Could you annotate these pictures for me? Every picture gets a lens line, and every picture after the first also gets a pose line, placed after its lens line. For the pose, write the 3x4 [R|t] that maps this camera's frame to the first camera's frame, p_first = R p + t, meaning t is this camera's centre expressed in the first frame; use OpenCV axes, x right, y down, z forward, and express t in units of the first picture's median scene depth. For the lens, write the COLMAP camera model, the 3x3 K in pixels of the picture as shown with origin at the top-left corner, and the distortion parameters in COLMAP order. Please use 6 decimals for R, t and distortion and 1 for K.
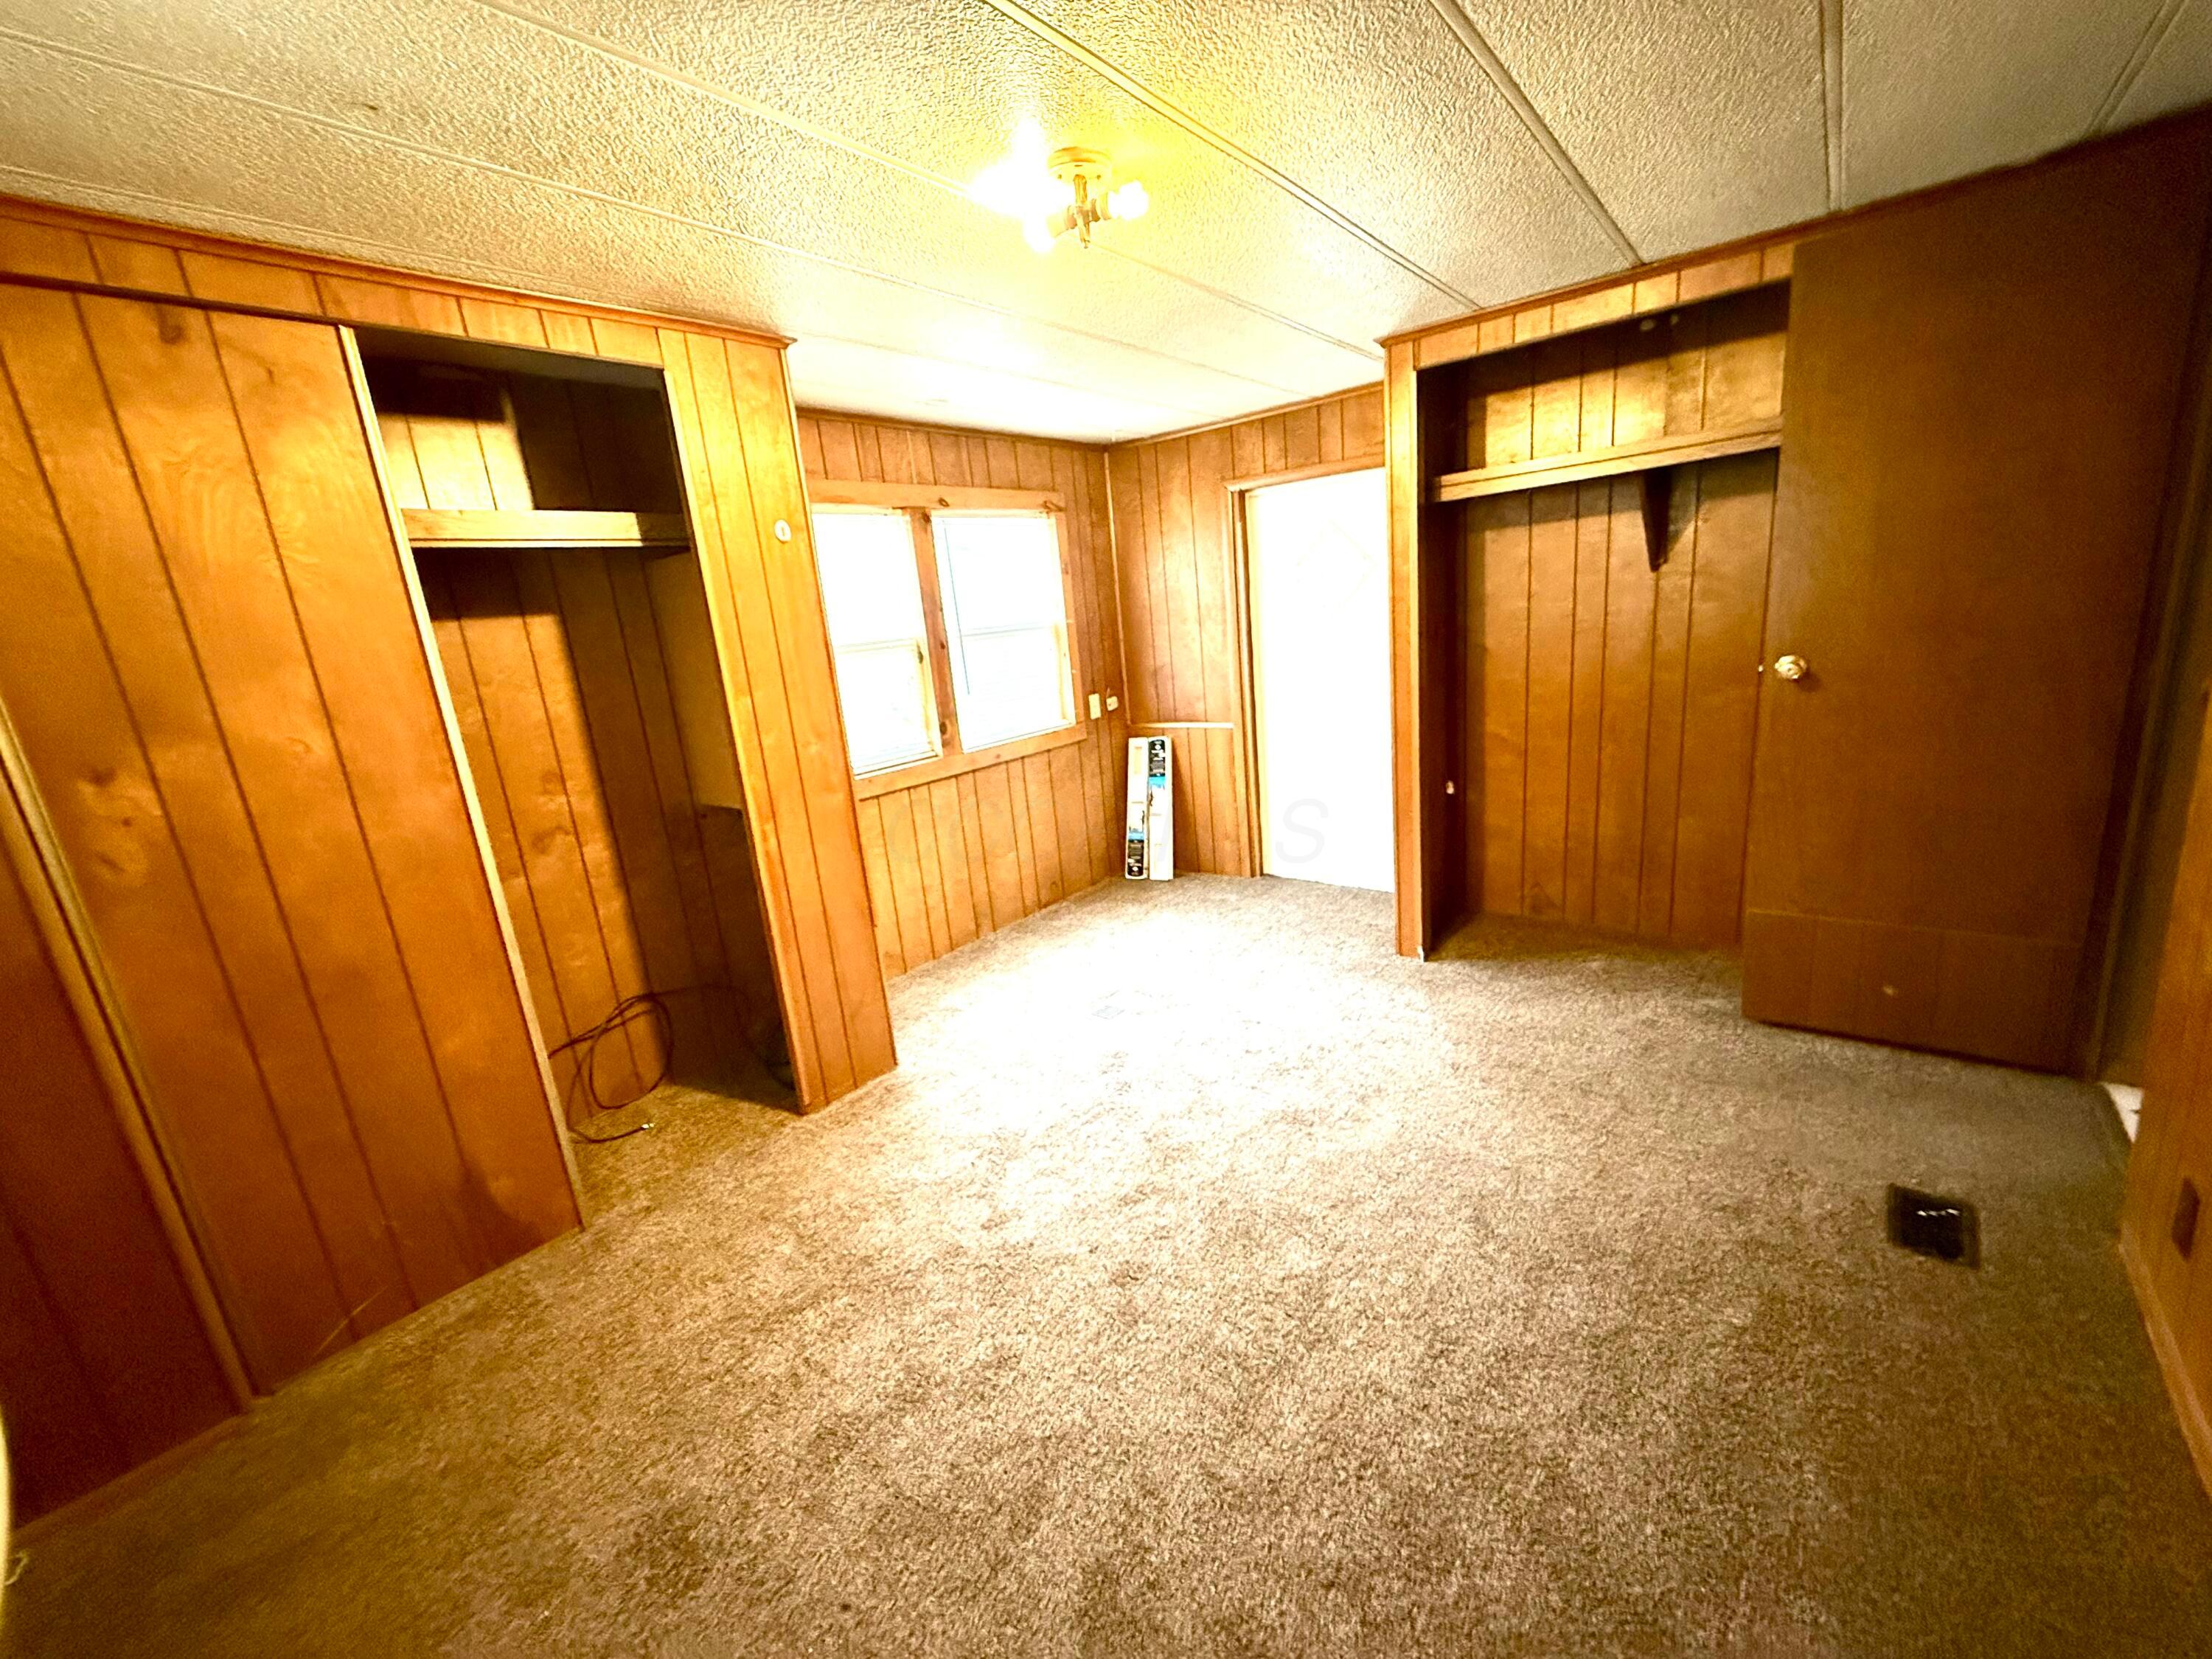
lens RADIAL K [[880.7, 0, 1098.6], [0, 880.7, 843.5], [0, 0, 1]] dist [-0.000523, -0.000247]
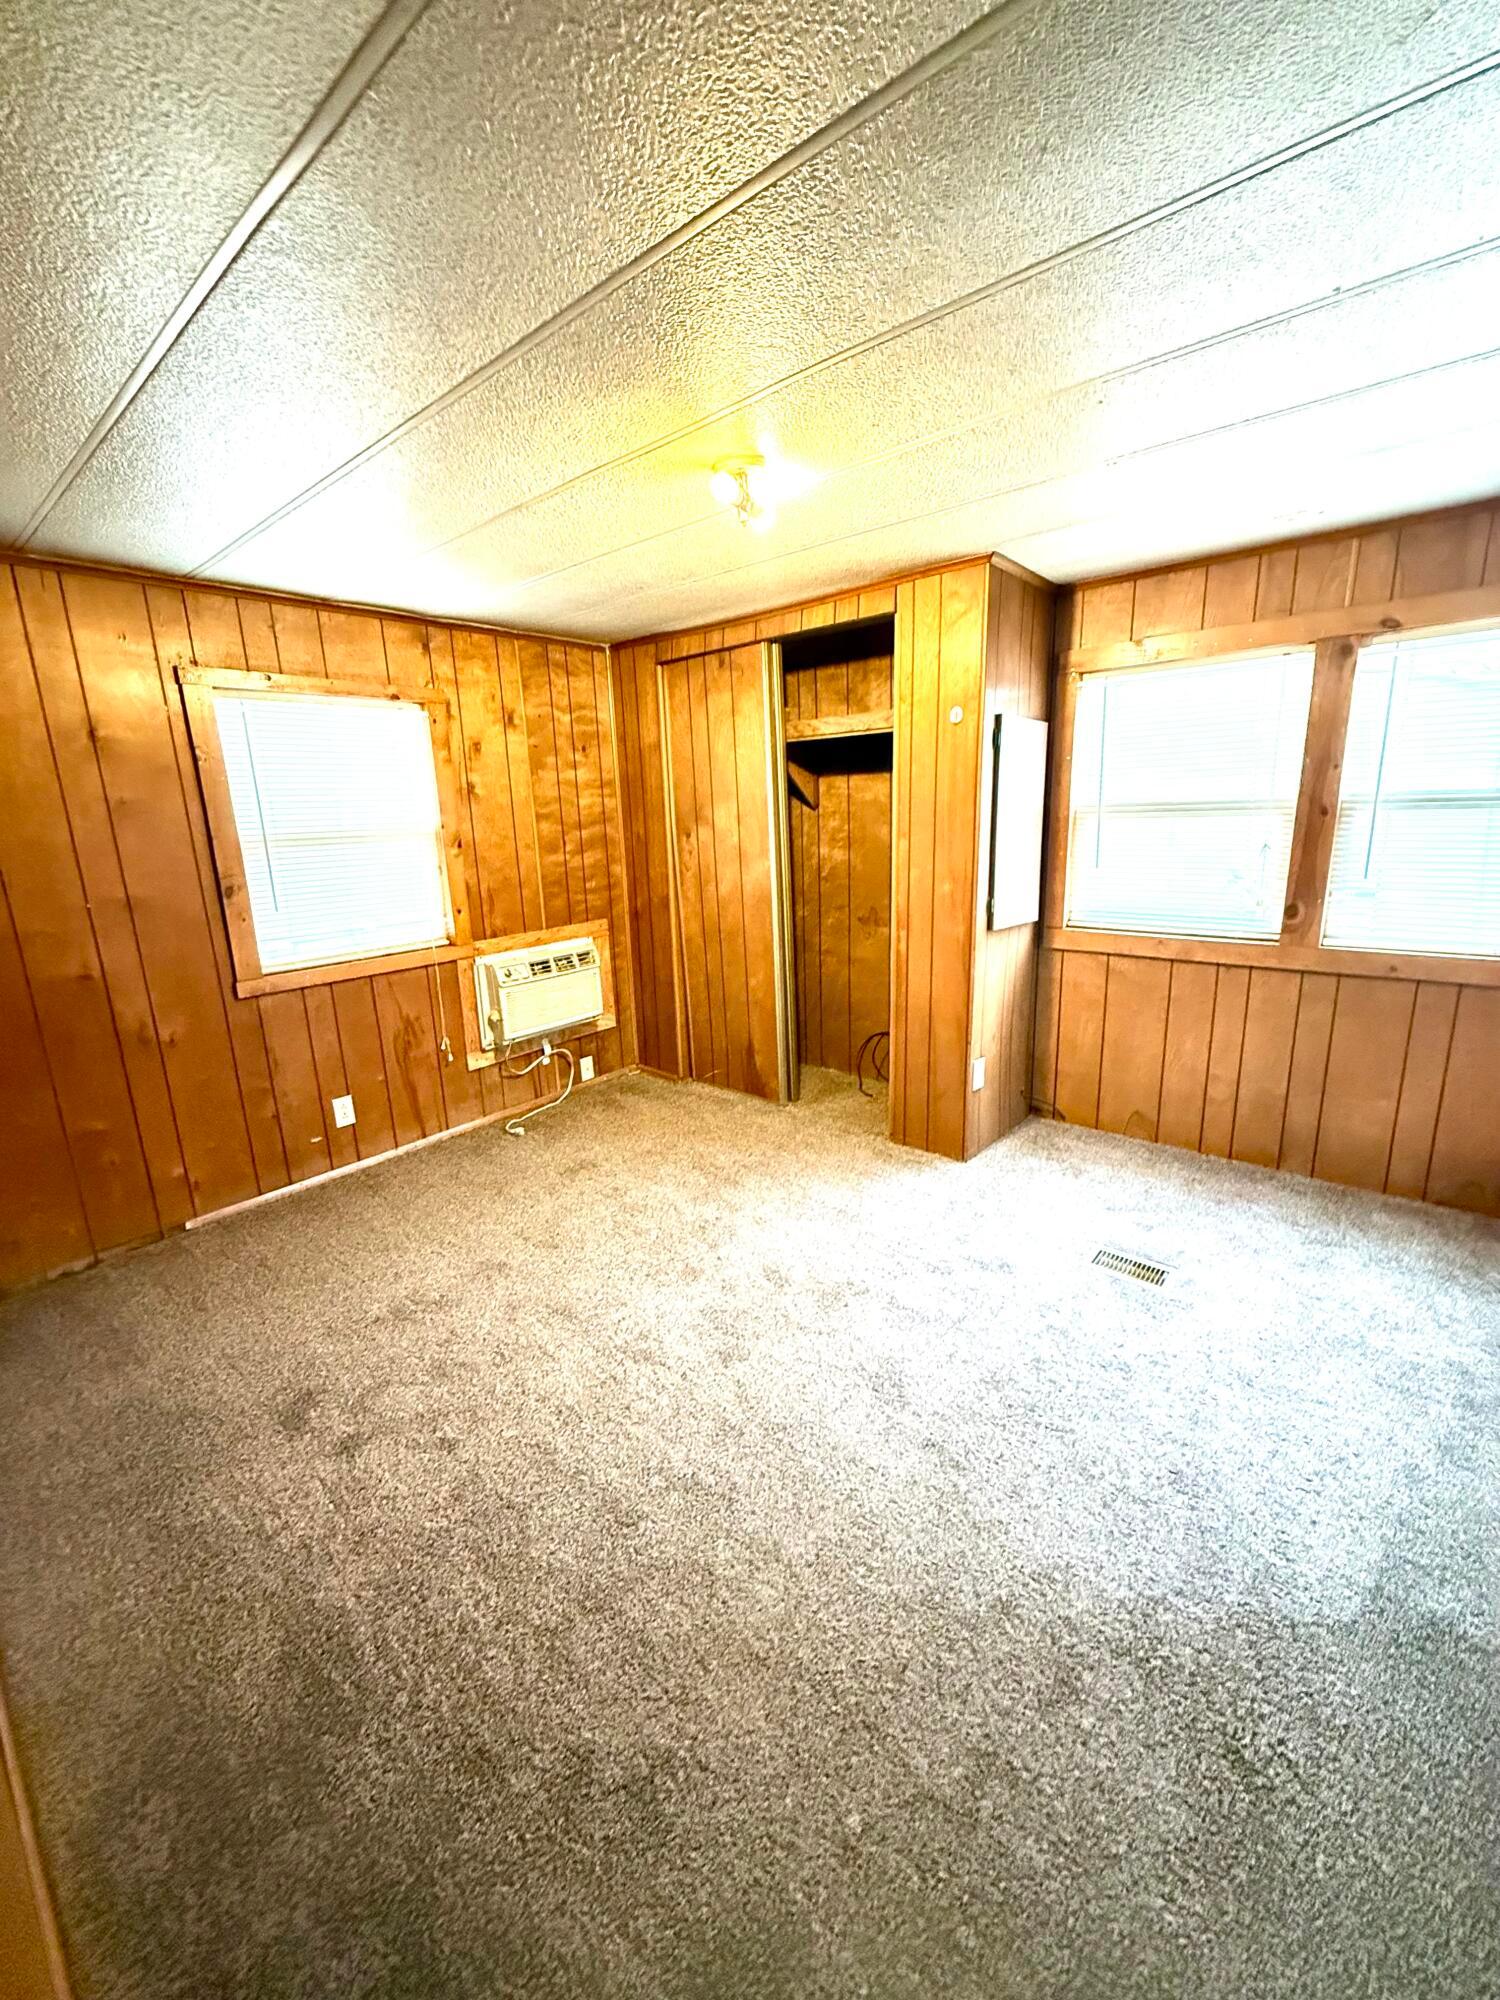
lens RADIAL K [[796.3, 0, 747.6], [0, 796.3, 999.5], [0, 0, 1]] dist [-0.000523, -0.000247]
pose [[-0.029155, 0.323559, -0.945759, 0.905746], [-0.218485, 0.921220, 0.321898, -0.289506], [0.975405, 0.216019, 0.043835, 0.767768]]
